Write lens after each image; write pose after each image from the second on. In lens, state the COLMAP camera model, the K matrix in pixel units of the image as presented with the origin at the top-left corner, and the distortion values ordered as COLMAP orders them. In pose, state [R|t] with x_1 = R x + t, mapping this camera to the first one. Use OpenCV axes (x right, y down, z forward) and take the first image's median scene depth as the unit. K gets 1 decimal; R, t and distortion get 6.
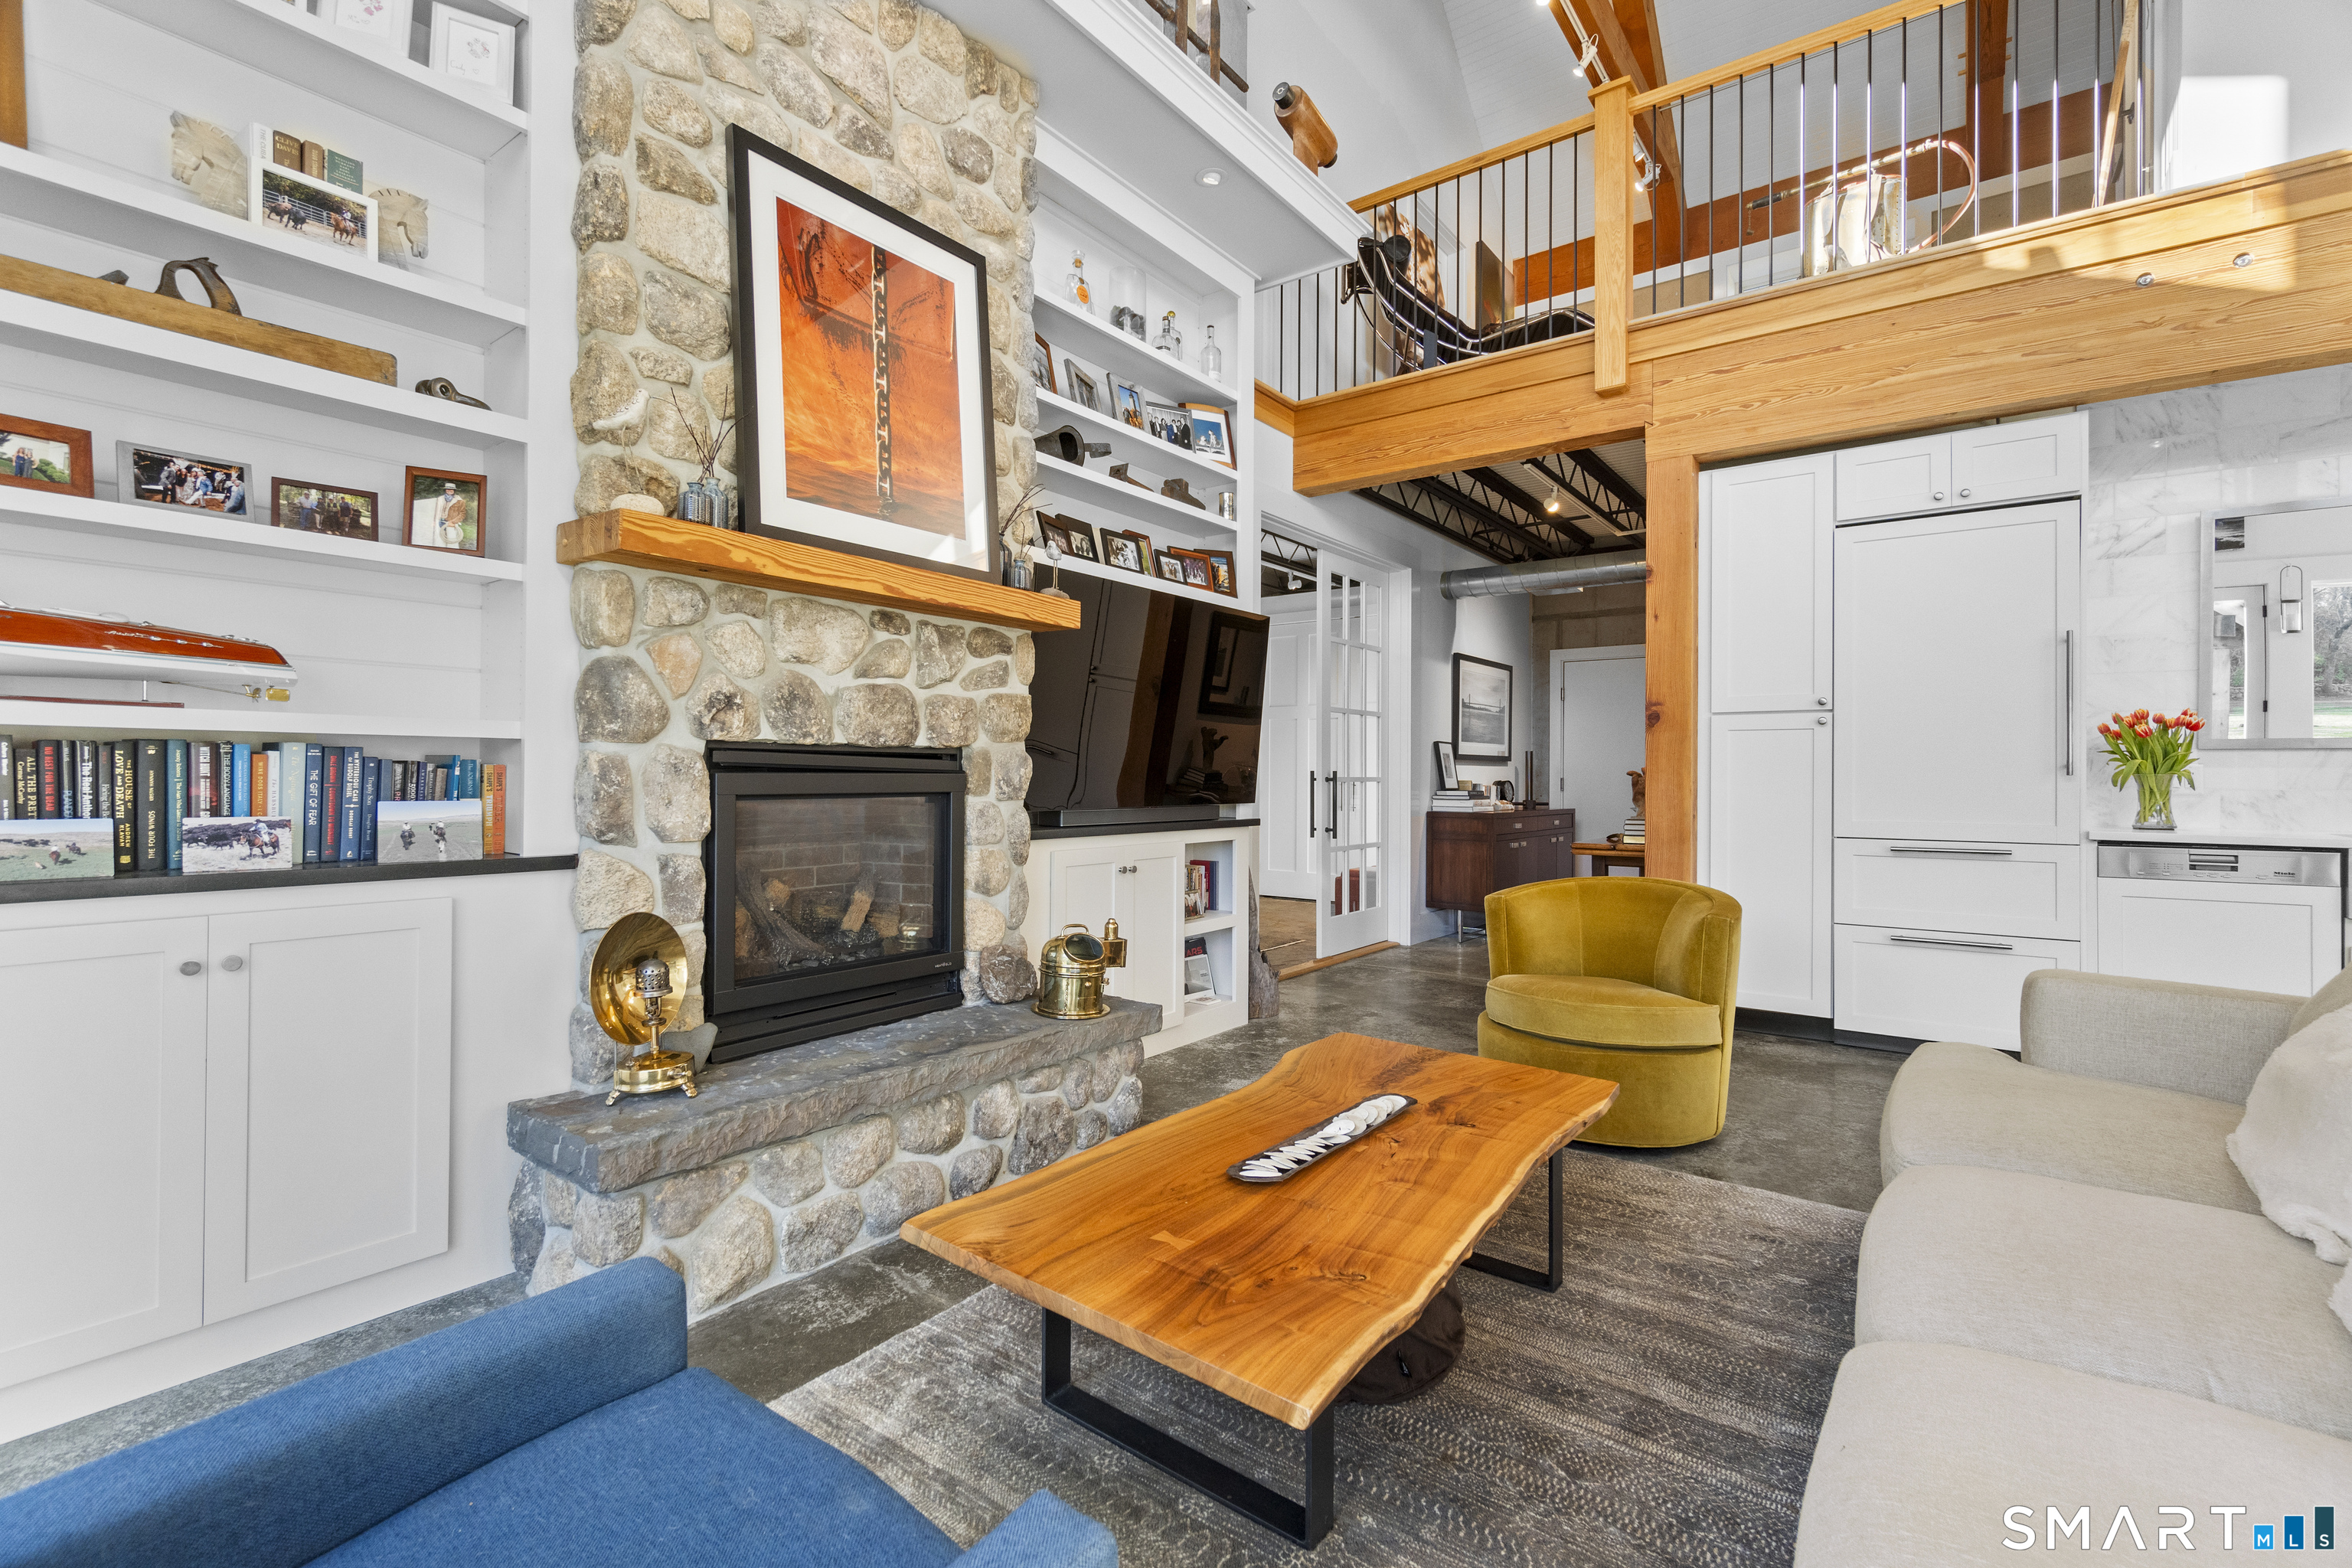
lens RADIAL K [[1040.2, 0, 1172.9], [0, 1040.2, 769.9], [0, 0, 1]] dist [-0.001188, 0.000092]
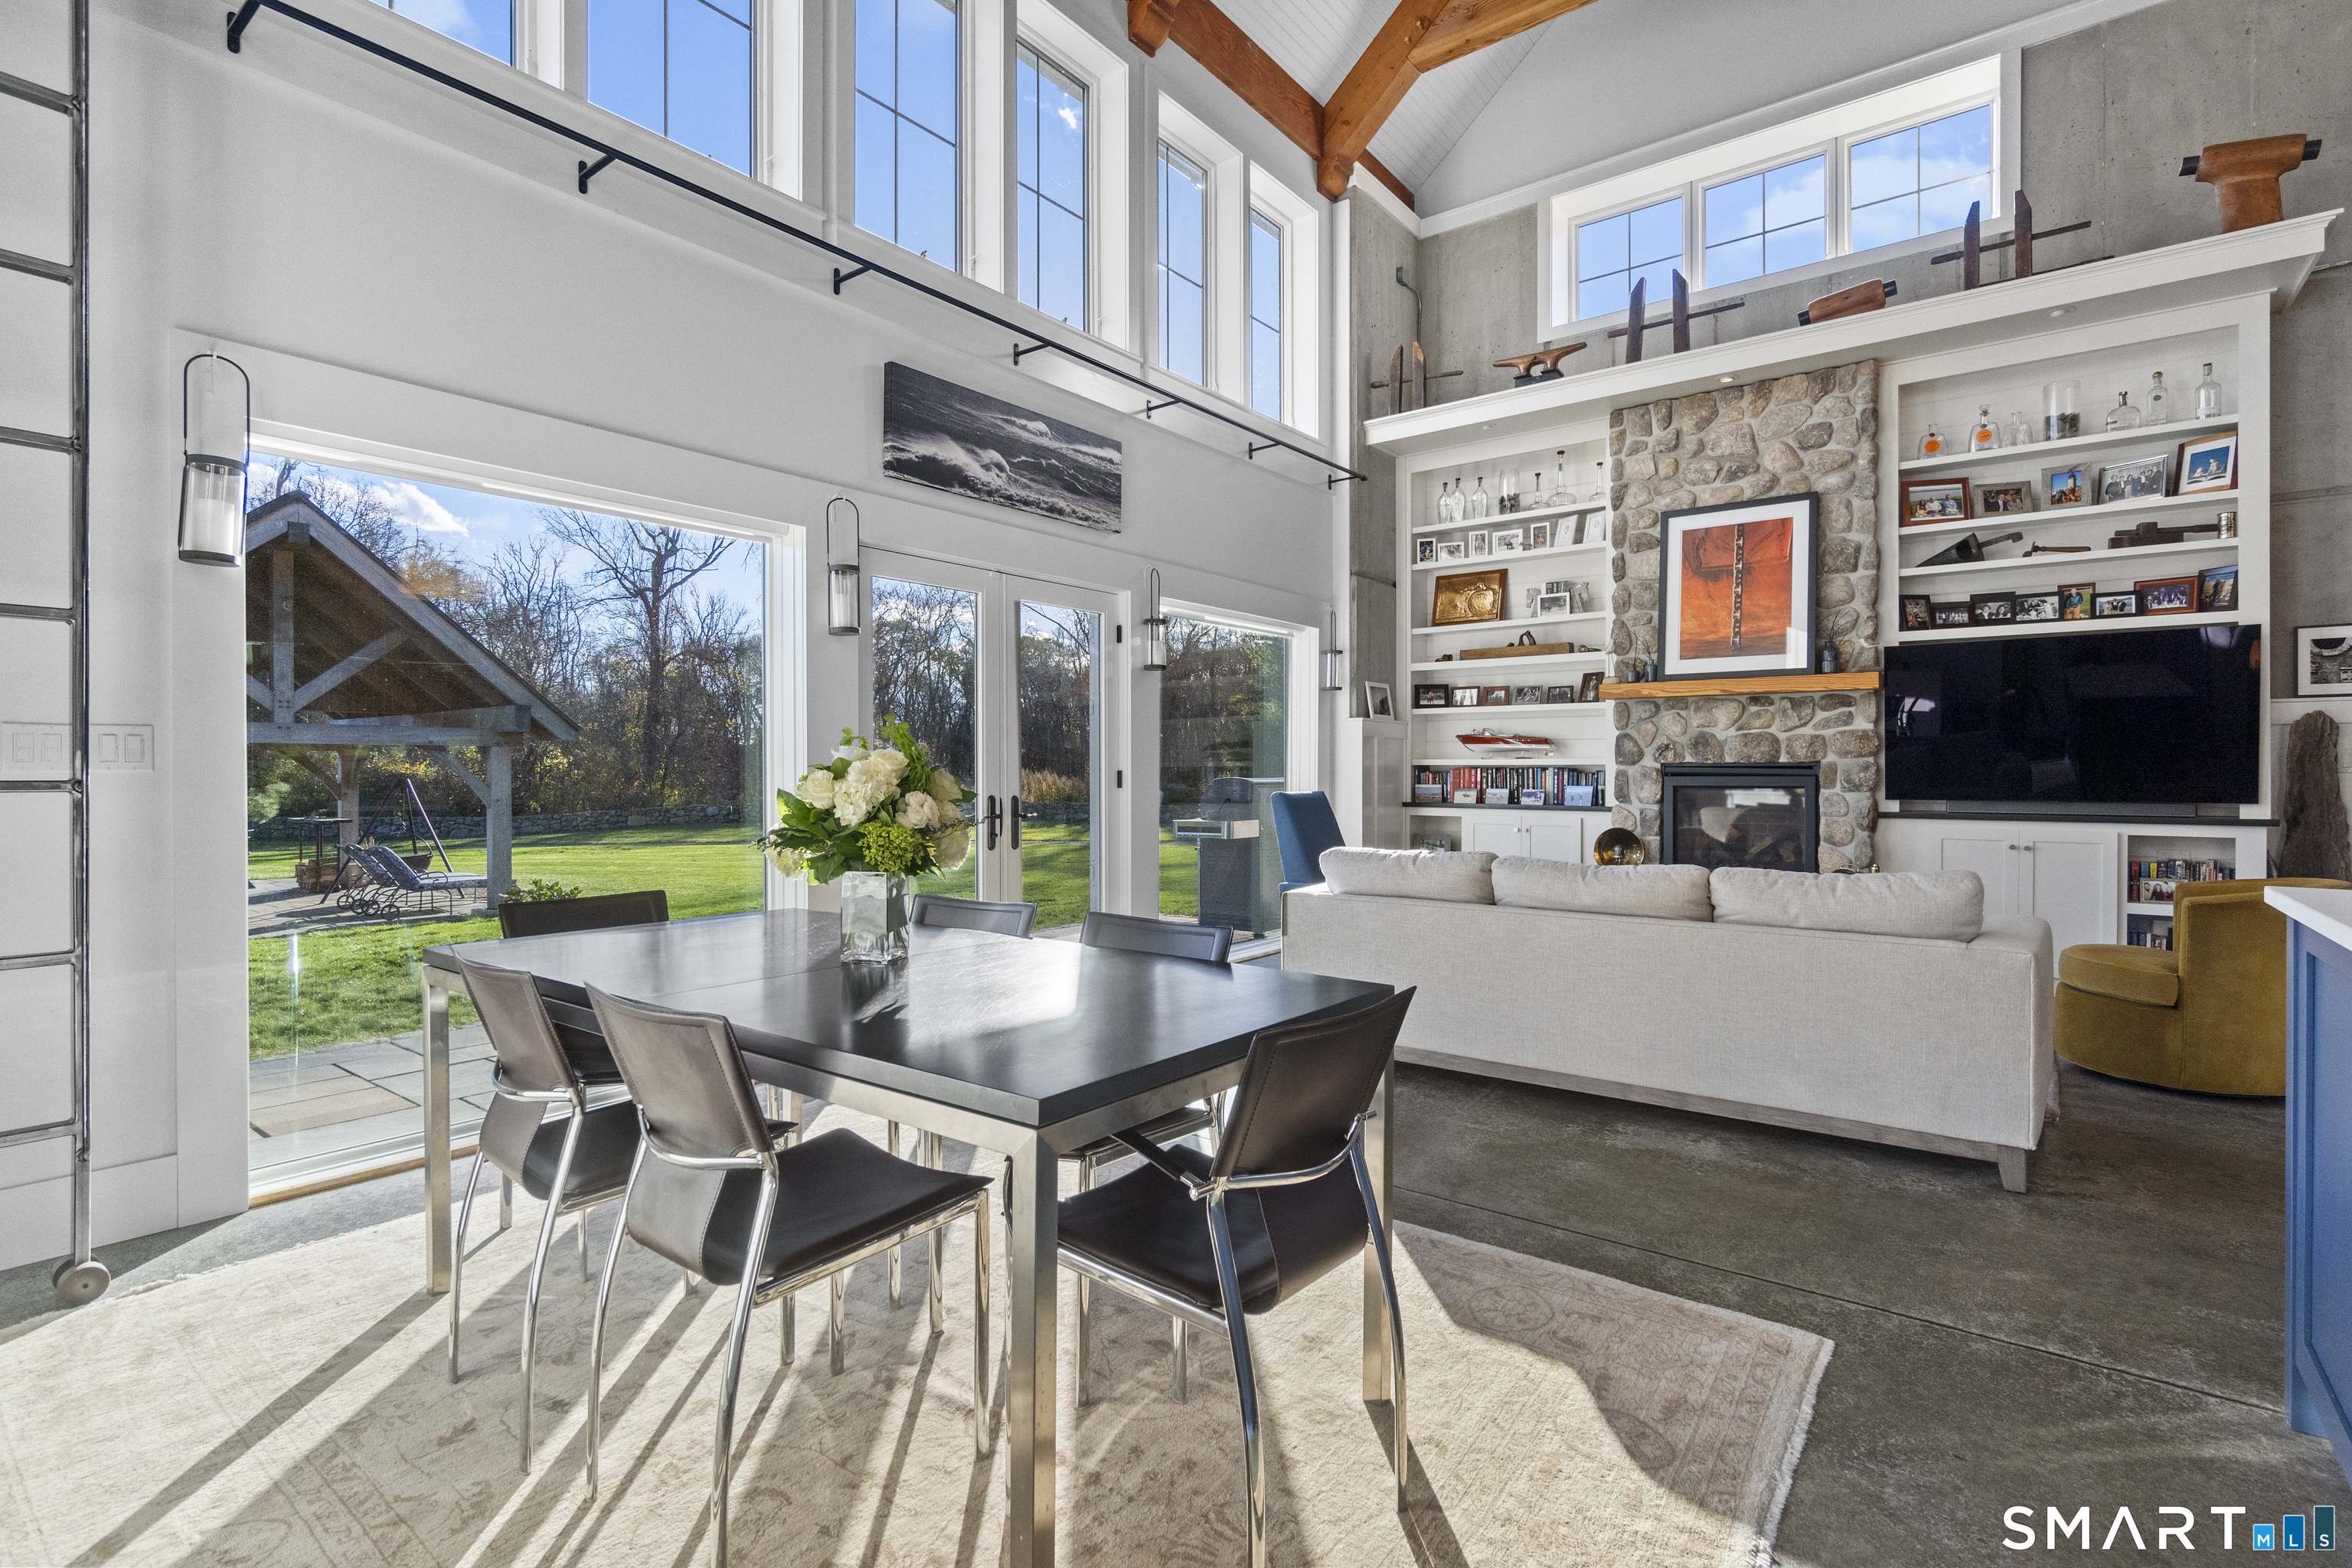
lens RADIAL K [[1100.7, 0, 1171.7], [0, 1100.7, 772.9], [0, 0, 1]] dist [-0.003090, 0.001319]
pose [[-0.011586, -0.003224, -0.999928, 1.909078], [0.006013, 0.999976, -0.003294, -0.003362], [0.999915, -0.006050, -0.011567, -0.114415]]
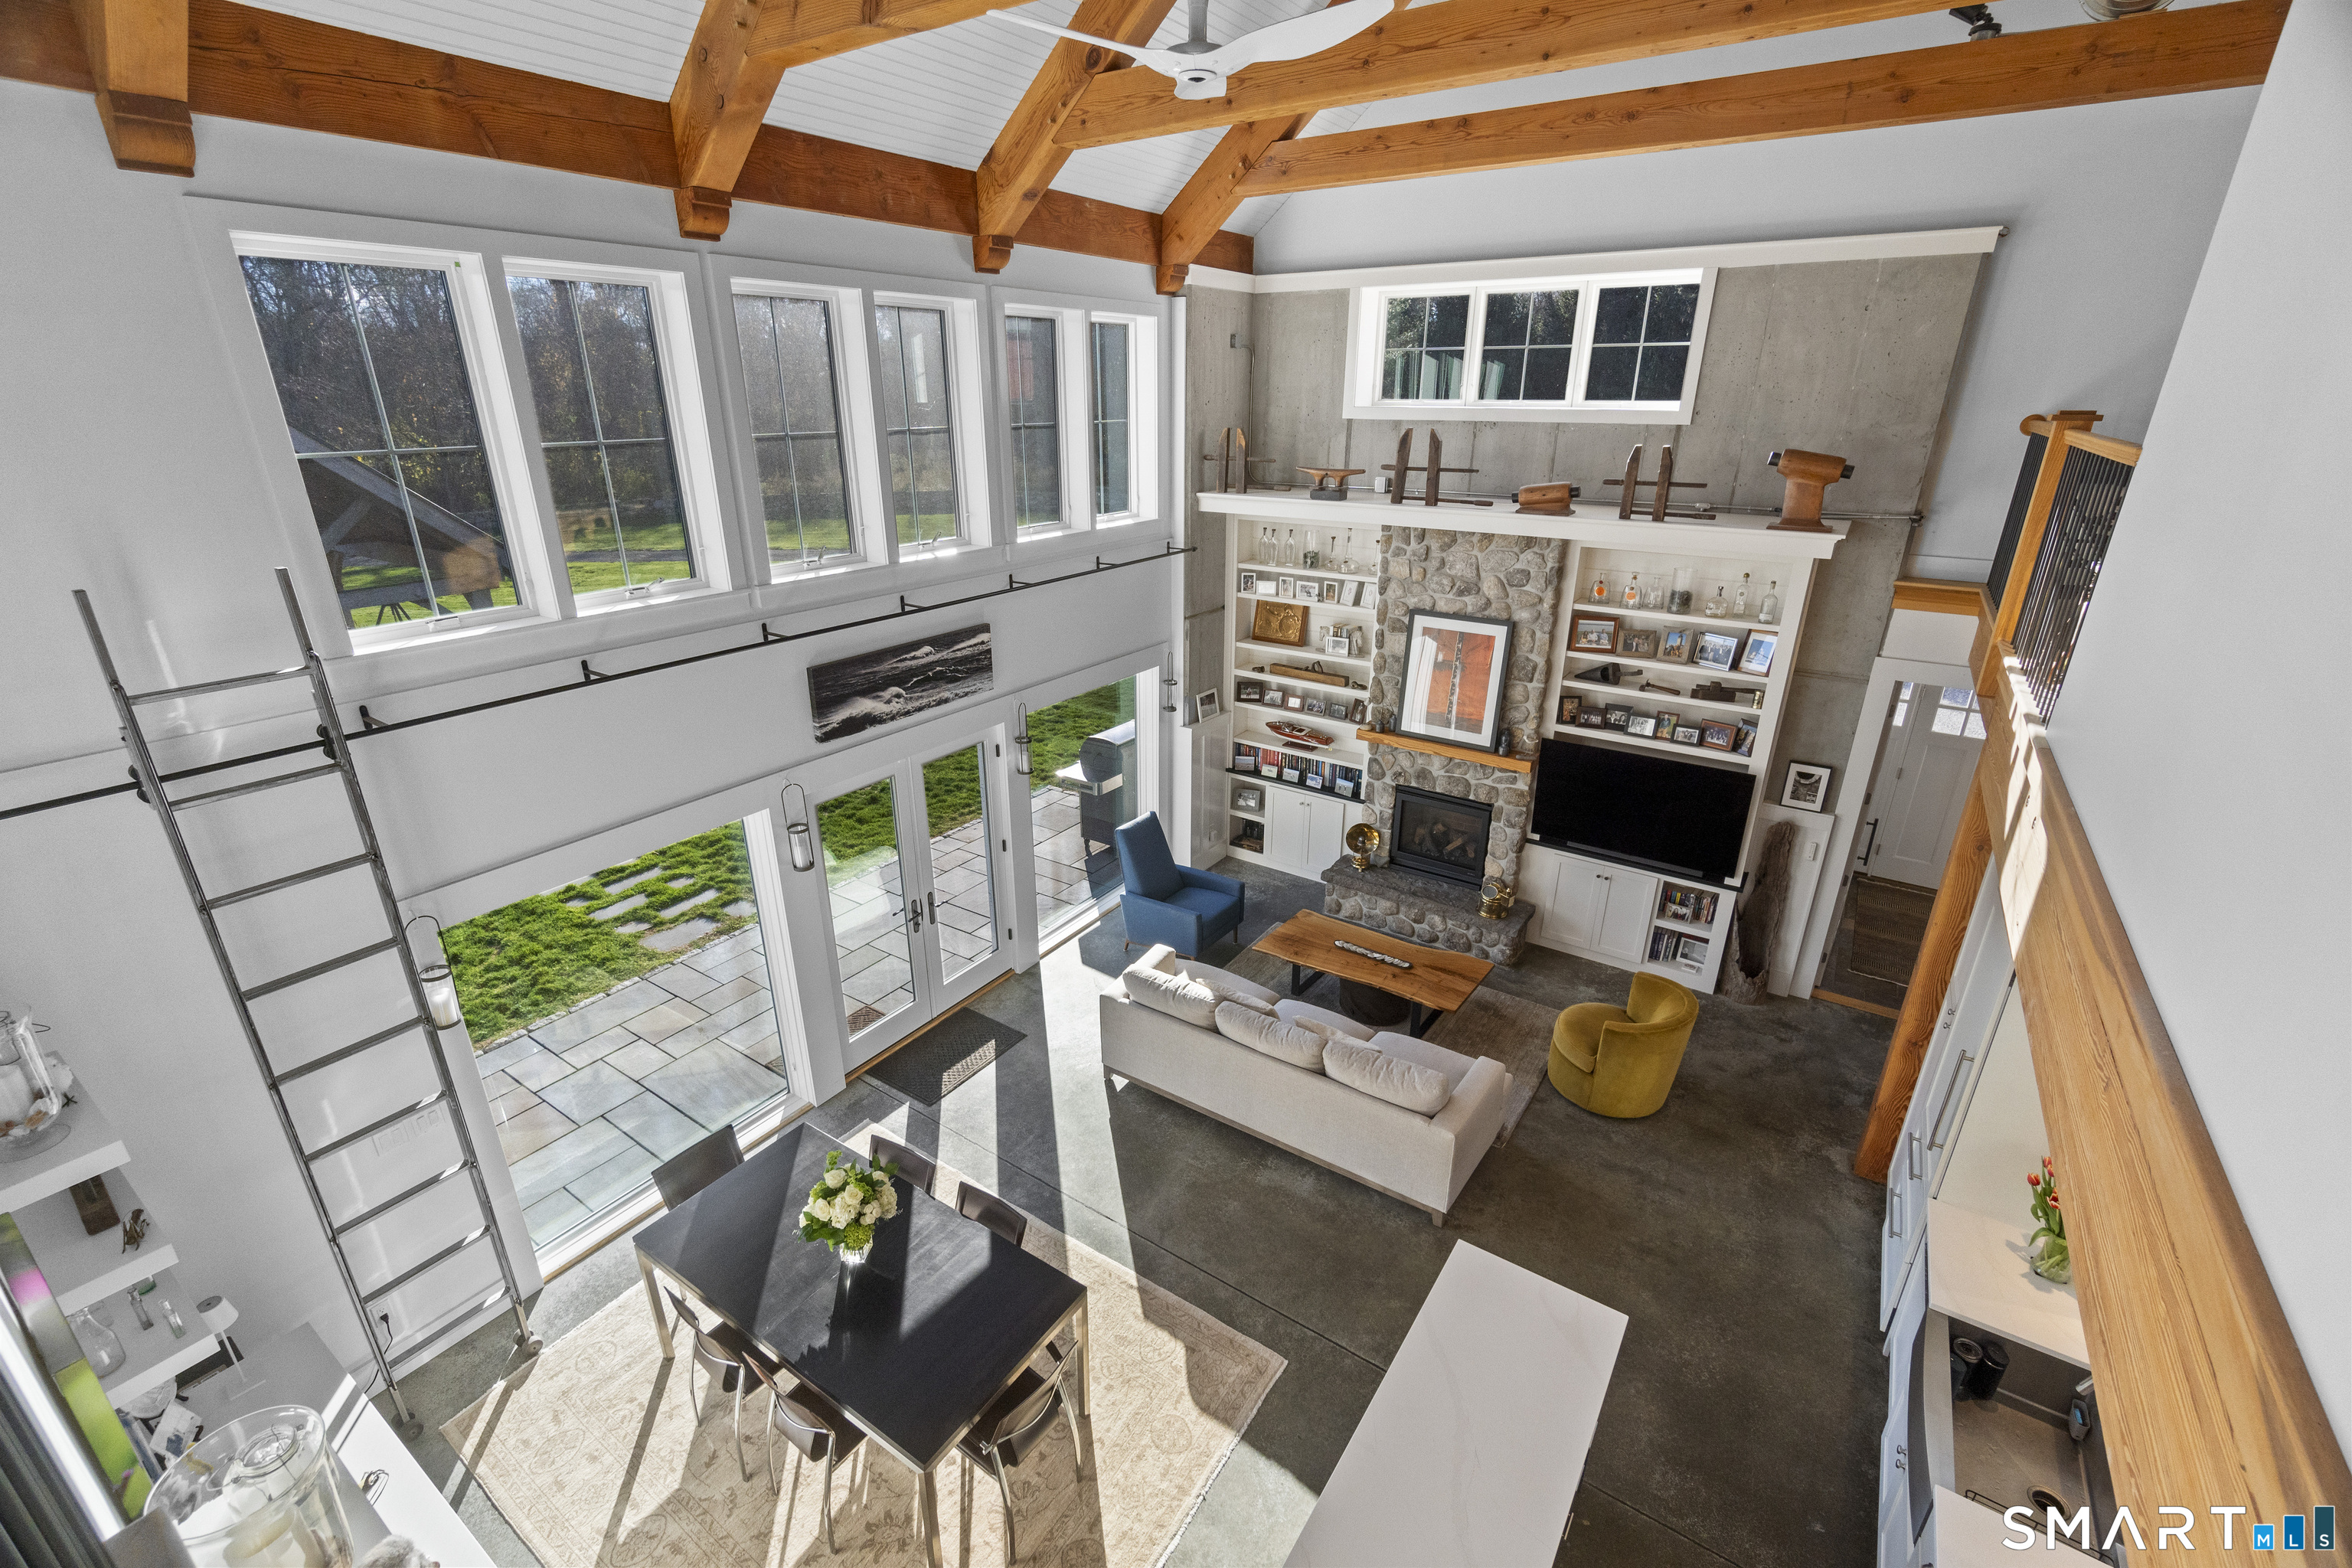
lens RADIAL K [[1009.0, 0, 1172.7], [0, 1009.0, 782.1], [0, 0, 1]] dist [-0.003064, -0.000547]
pose [[0.050775, 0.357182, -0.932654, 2.329396], [0.004534, 0.933766, 0.357855, -1.087829], [0.998700, -0.022399, 0.045792, 0.089020]]
